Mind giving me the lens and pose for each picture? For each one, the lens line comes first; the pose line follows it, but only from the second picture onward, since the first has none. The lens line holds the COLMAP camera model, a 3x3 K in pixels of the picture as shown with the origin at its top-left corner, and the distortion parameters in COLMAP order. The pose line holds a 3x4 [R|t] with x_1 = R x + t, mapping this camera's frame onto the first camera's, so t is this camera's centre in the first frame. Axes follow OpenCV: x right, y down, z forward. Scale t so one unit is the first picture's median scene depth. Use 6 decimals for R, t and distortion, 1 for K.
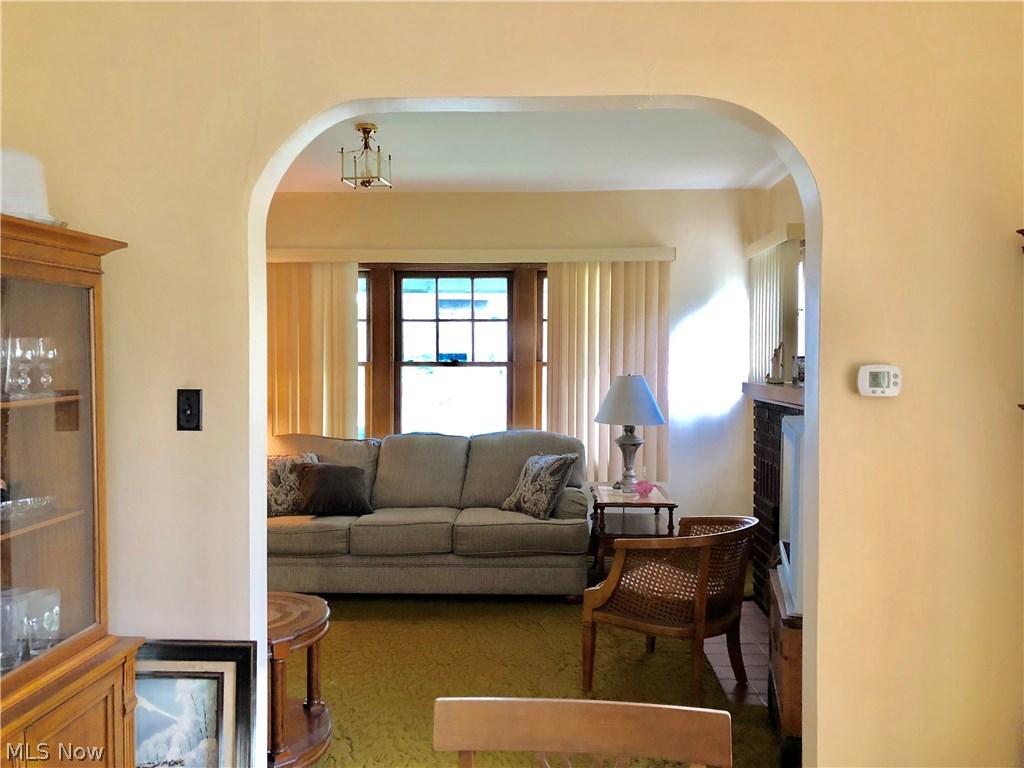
lens RADIAL K [[840.1, 0, 513.2], [0, 840.1, 379.2], [0, 0, 1]] dist [0.094014, -0.111005]
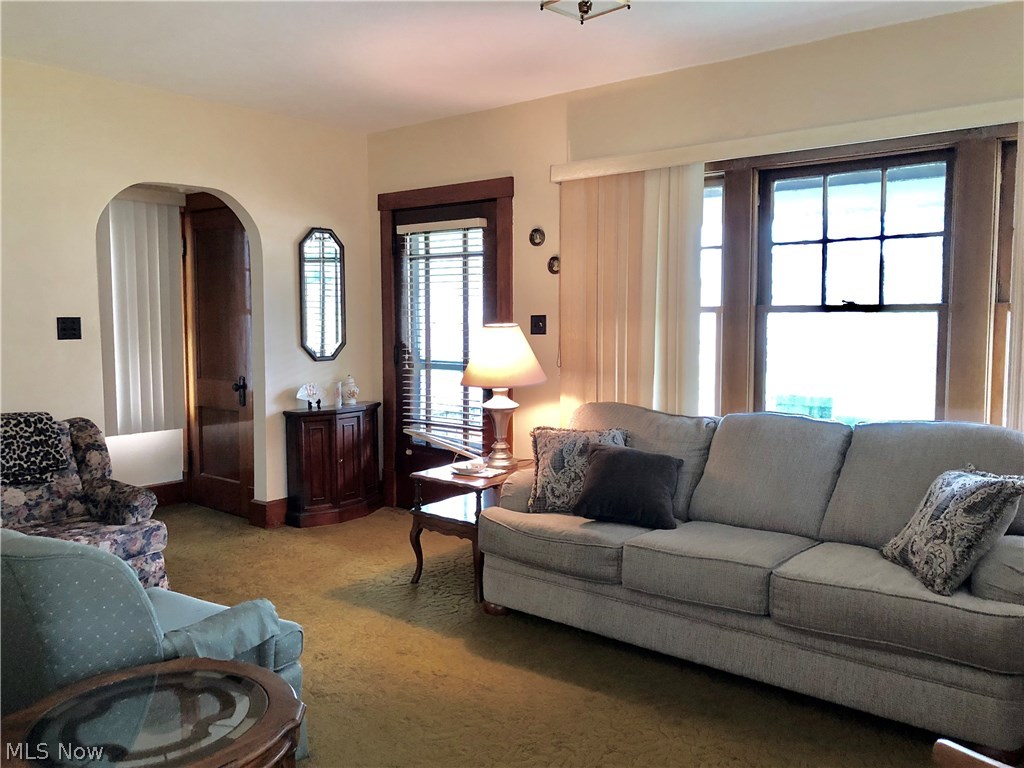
lens RADIAL K [[840.1, 0, 513.2], [0, 840.1, 379.2], [0, 0, 1]] dist [0.094014, -0.111005]
pose [[0.809996, 0.046018, -0.584627, 0.115182], [-0.017285, 0.998357, 0.054636, 0.004810], [0.586180, -0.034150, 0.809461, 0.363632]]
